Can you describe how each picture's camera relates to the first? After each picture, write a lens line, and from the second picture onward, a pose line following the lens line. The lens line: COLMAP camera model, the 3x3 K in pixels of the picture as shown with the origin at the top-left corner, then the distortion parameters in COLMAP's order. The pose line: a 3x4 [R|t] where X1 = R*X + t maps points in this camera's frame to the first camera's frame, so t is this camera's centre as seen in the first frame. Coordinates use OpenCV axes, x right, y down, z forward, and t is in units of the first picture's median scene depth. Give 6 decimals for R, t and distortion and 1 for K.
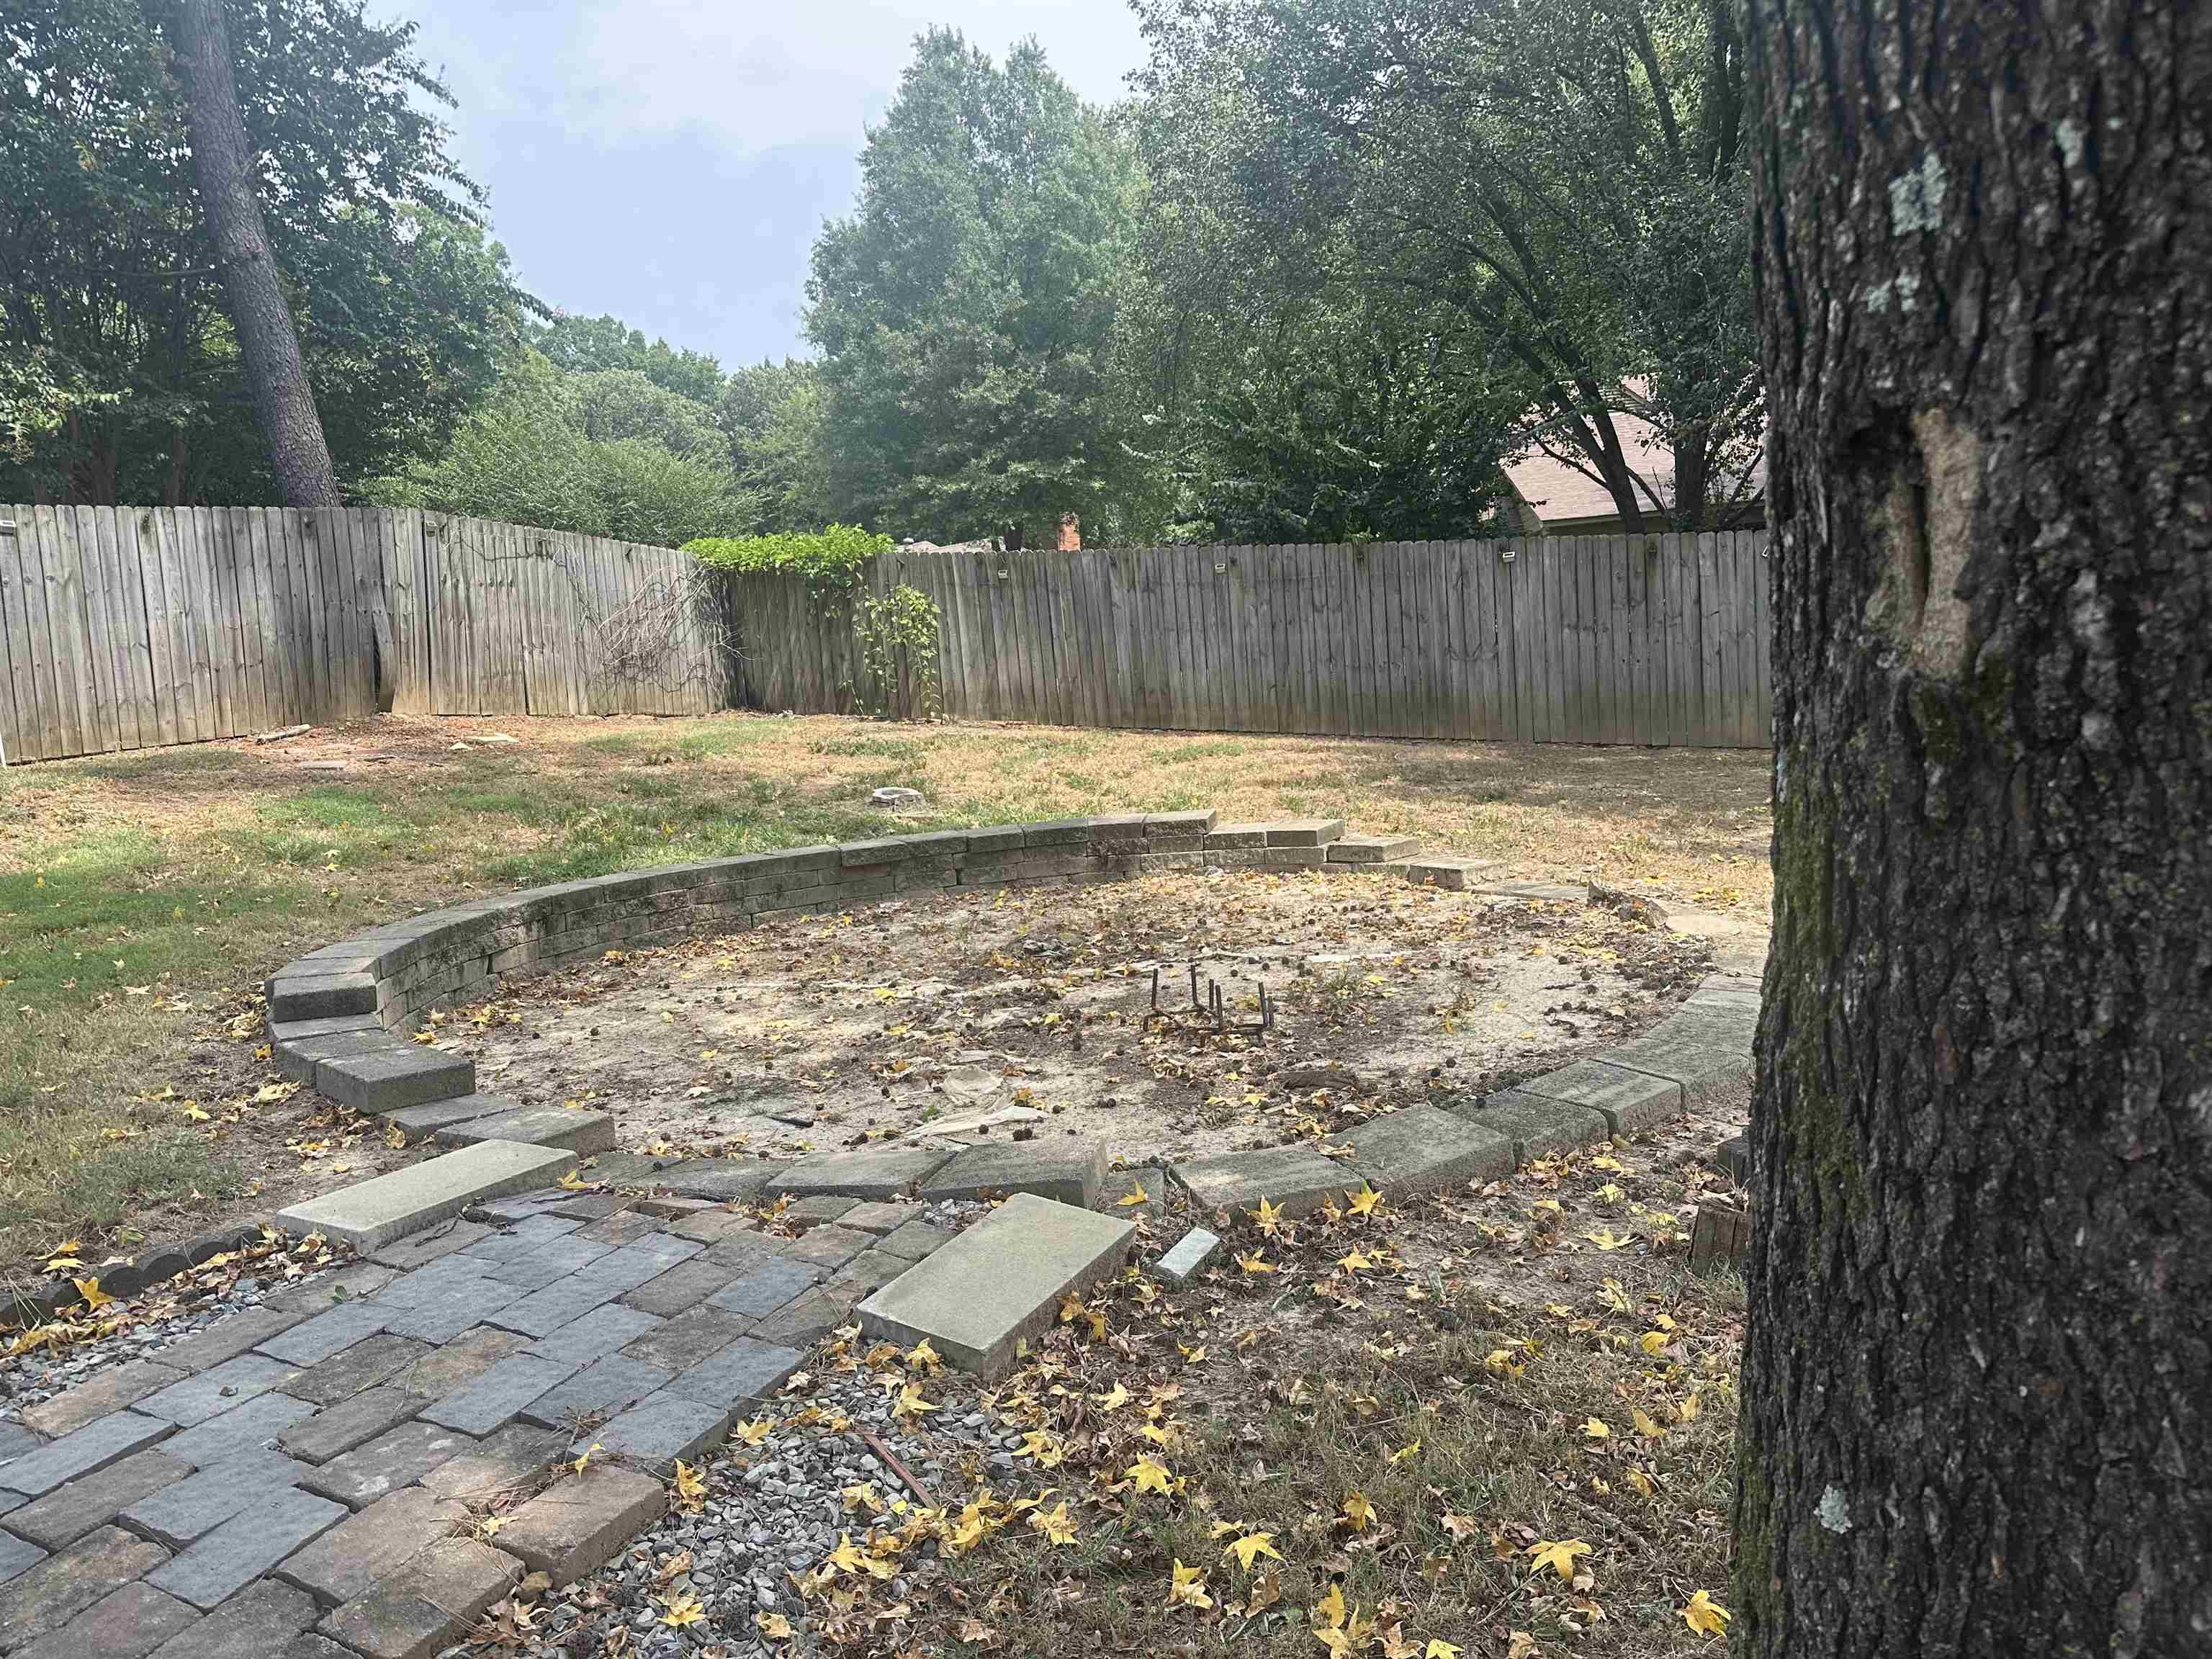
lens RADIAL K [[1547.1, 0, 1106.0], [0, 1547.1, 829.5], [0, 0, 1]] dist [0.106975, -0.176353]
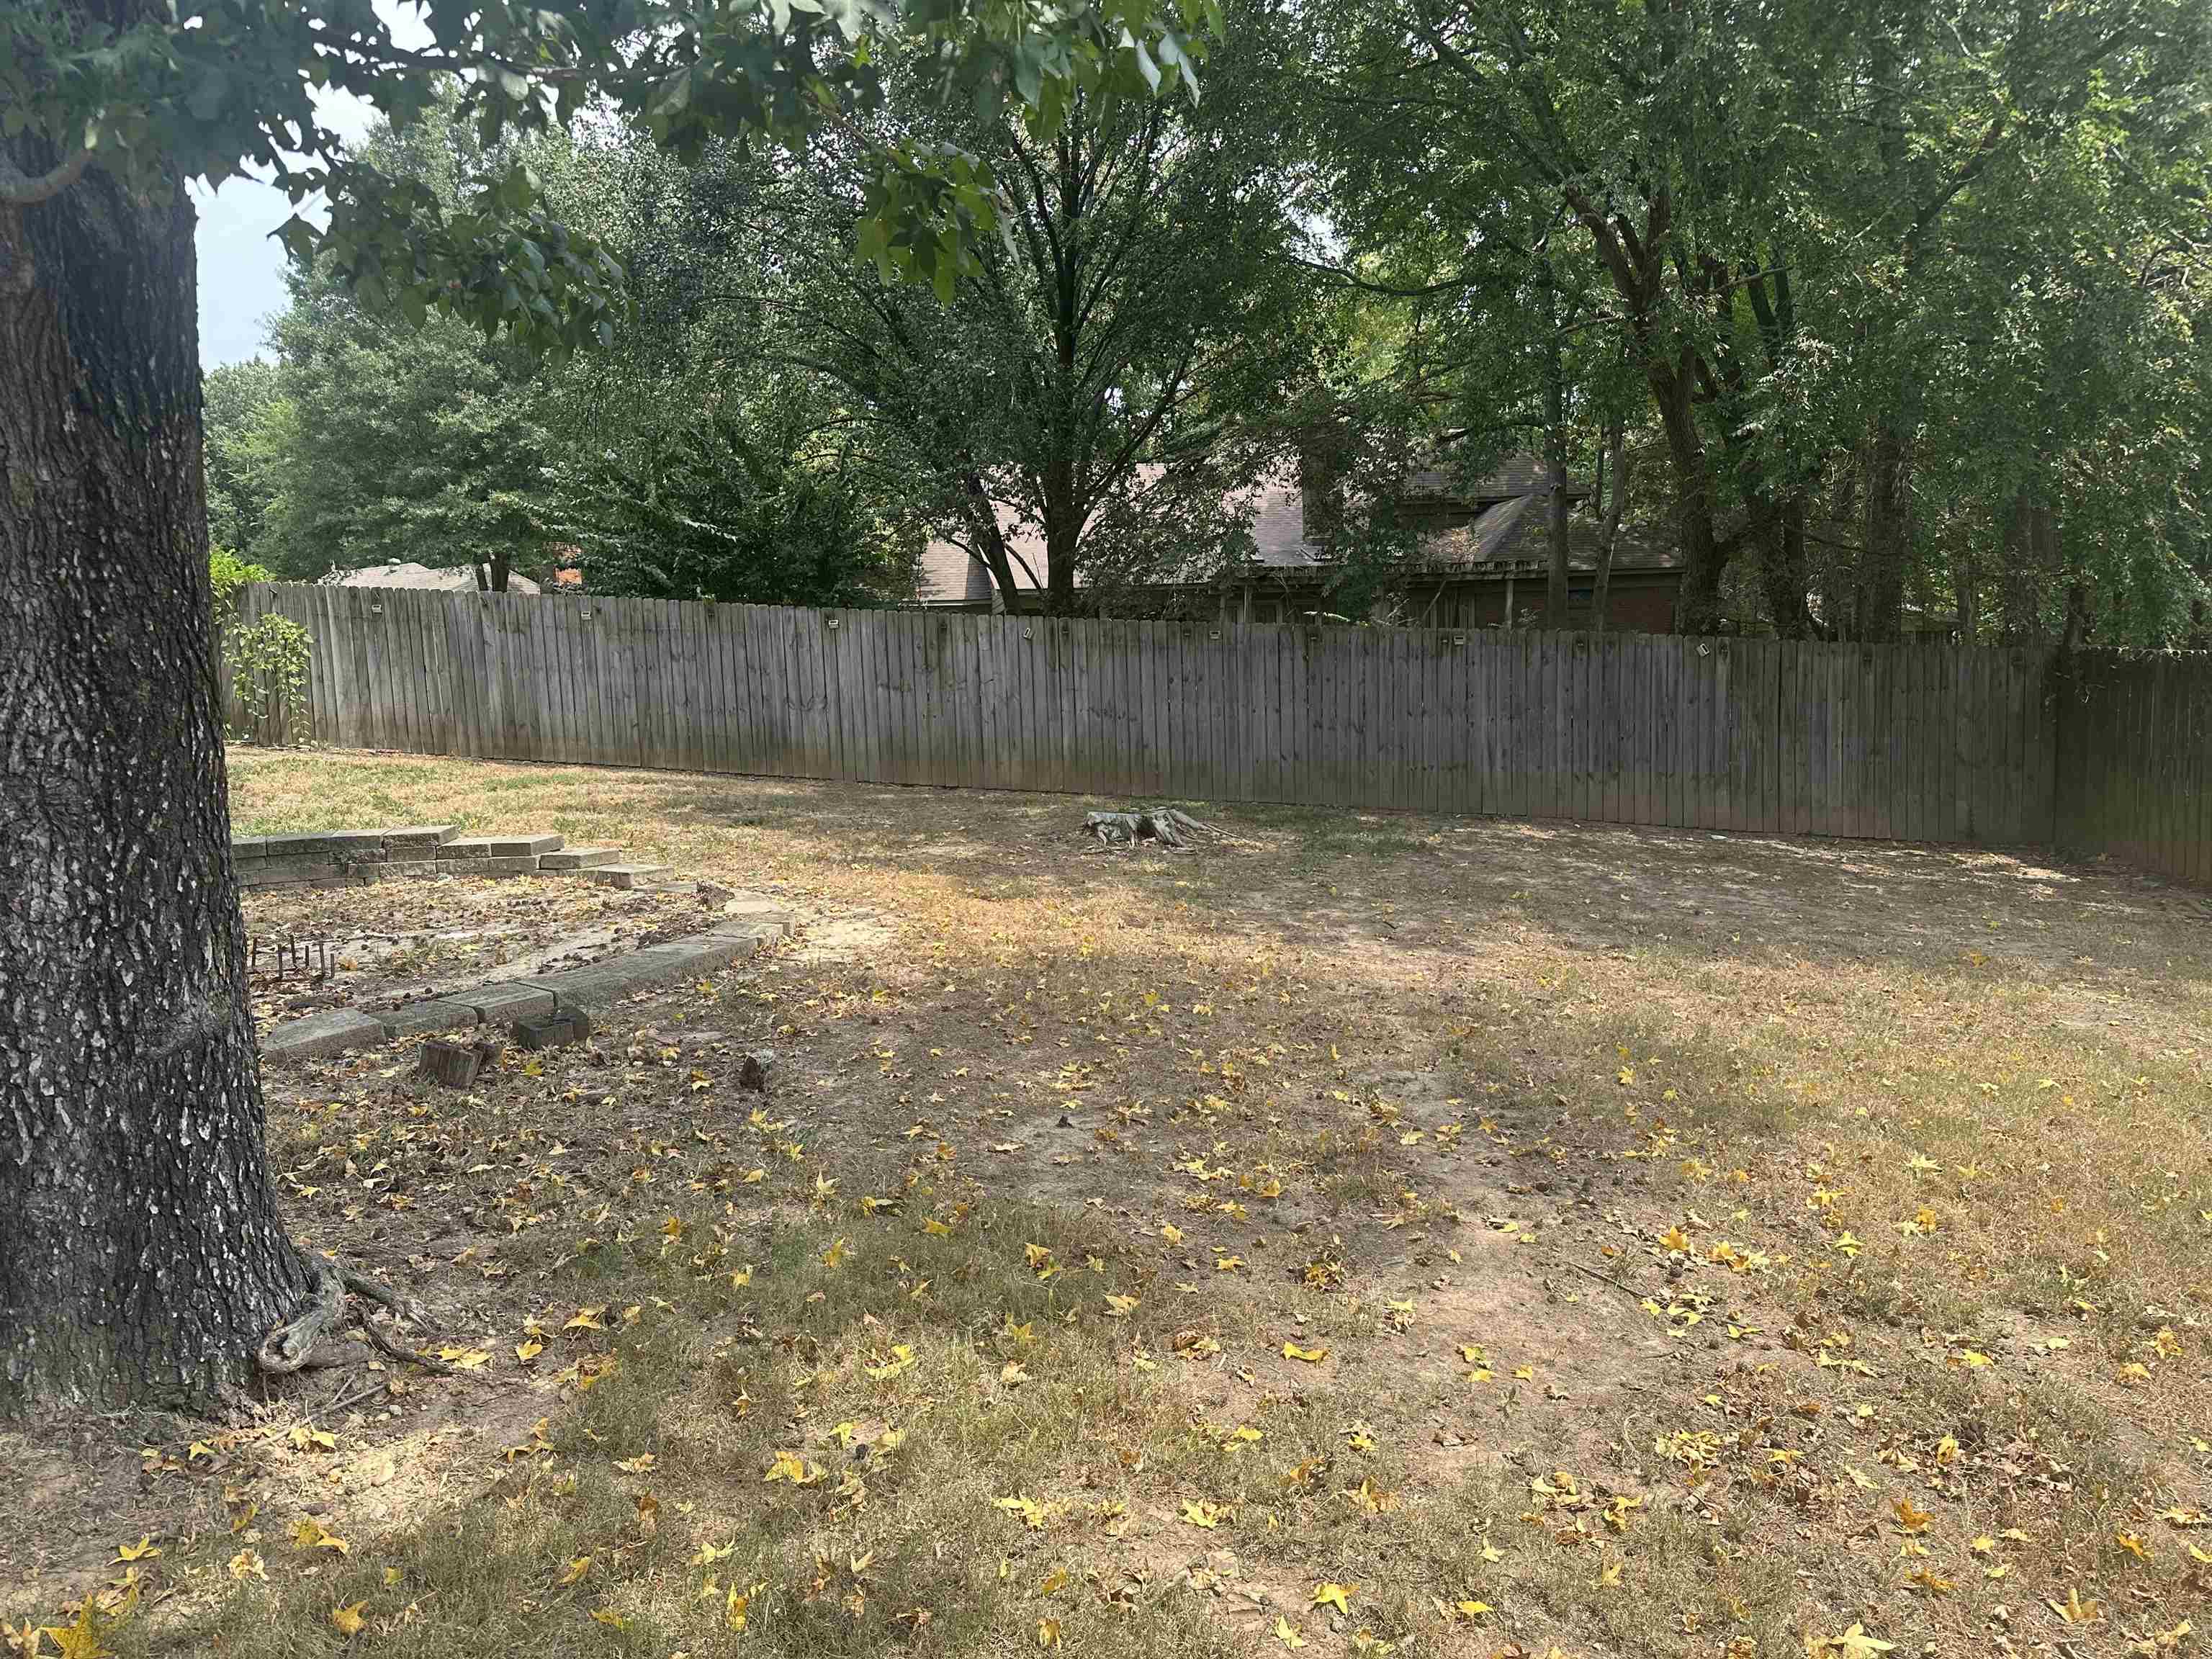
lens RADIAL K [[1547.1, 0, 1106.0], [0, 1547.1, 829.5], [0, 0, 1]] dist [0.106975, -0.176353]
pose [[0.961582, 0.015283, 0.274091, 0.119287], [-0.007379, 0.999527, -0.029843, 0.011871], [-0.274418, 0.026674, 0.961241, -0.147899]]
